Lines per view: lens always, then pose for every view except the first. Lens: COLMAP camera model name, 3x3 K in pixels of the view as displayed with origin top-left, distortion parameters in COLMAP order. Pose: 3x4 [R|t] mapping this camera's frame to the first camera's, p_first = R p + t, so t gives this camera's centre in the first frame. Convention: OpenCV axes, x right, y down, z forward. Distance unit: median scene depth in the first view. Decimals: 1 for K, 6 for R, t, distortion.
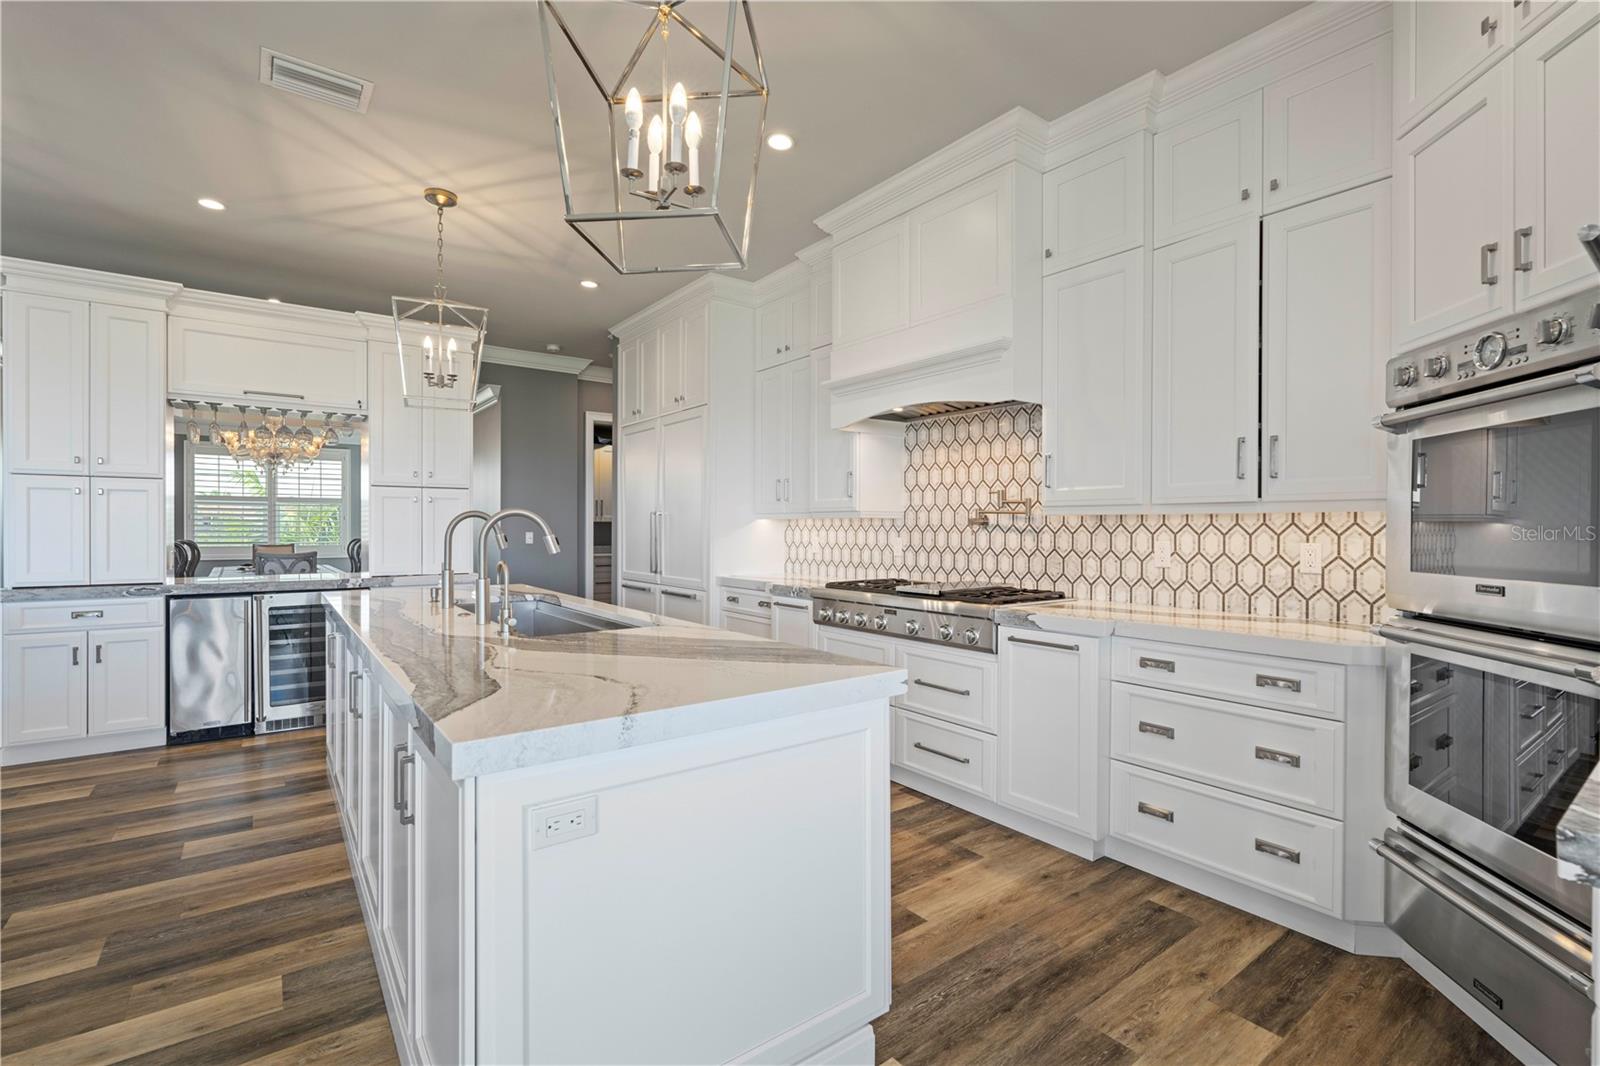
lens RADIAL K [[721.3, 0, 798.1], [0, 721.3, 532.0], [0, 0, 1]] dist [-0.007935, 0.001764]
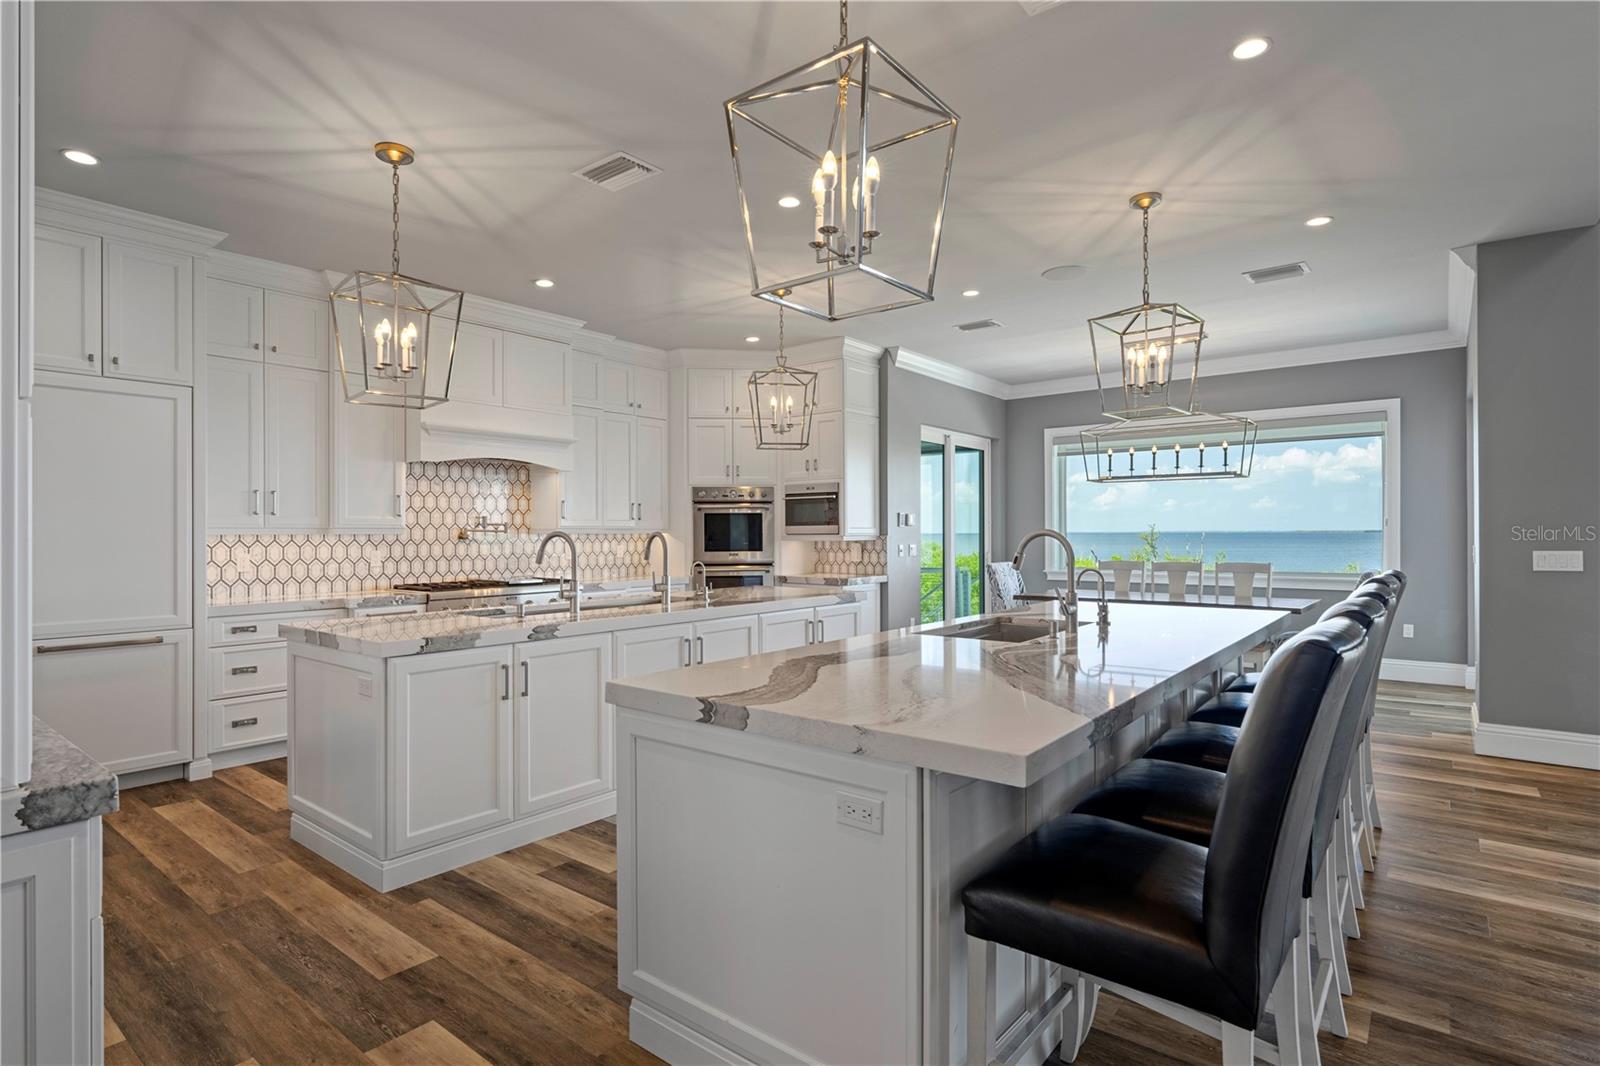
lens RADIAL K [[808.7, 0, 799.1], [0, 808.7, 535.1], [0, 0, 1]] dist [-0.005861, 0.000824]
pose [[-0.251695, -0.004741, 0.967795, -1.504238], [0.008413, 0.999939, 0.007087, -0.024443], [-0.967770, 0.009926, -0.251640, 0.775164]]
